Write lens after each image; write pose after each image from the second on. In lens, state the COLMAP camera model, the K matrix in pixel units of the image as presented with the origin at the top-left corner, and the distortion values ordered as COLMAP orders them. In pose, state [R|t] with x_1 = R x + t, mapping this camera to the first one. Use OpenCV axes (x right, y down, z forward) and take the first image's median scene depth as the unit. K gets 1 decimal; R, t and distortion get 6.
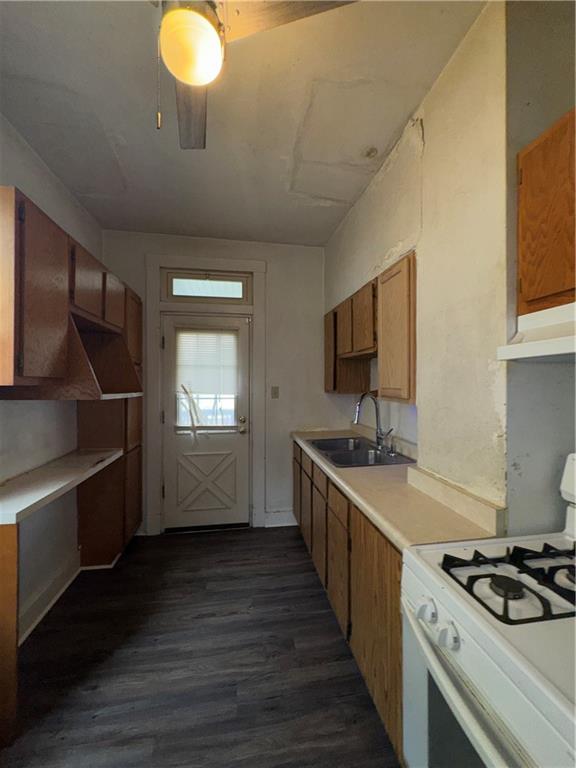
lens RADIAL K [[307.2, 0, 287.3], [0, 307.2, 385.0], [0, 0, 1]] dist [-0.002242, 0.000898]
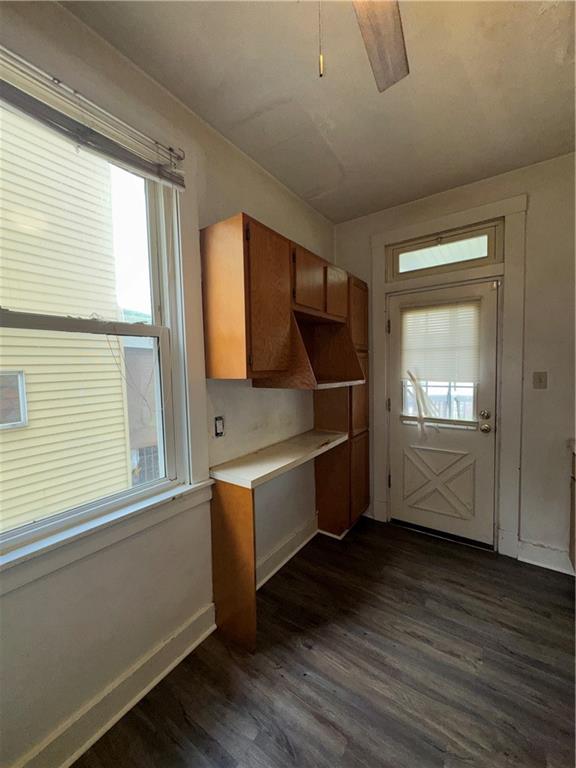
lens RADIAL K [[307.2, 0, 289.4], [0, 307.2, 385.0], [0, 0, 1]] dist [-0.002242, 0.000898]
pose [[0.719080, 0.022934, -0.694548, 0.045356], [0.020490, 0.998321, 0.054178, -0.018897], [0.694625, -0.053189, 0.717403, 0.118317]]
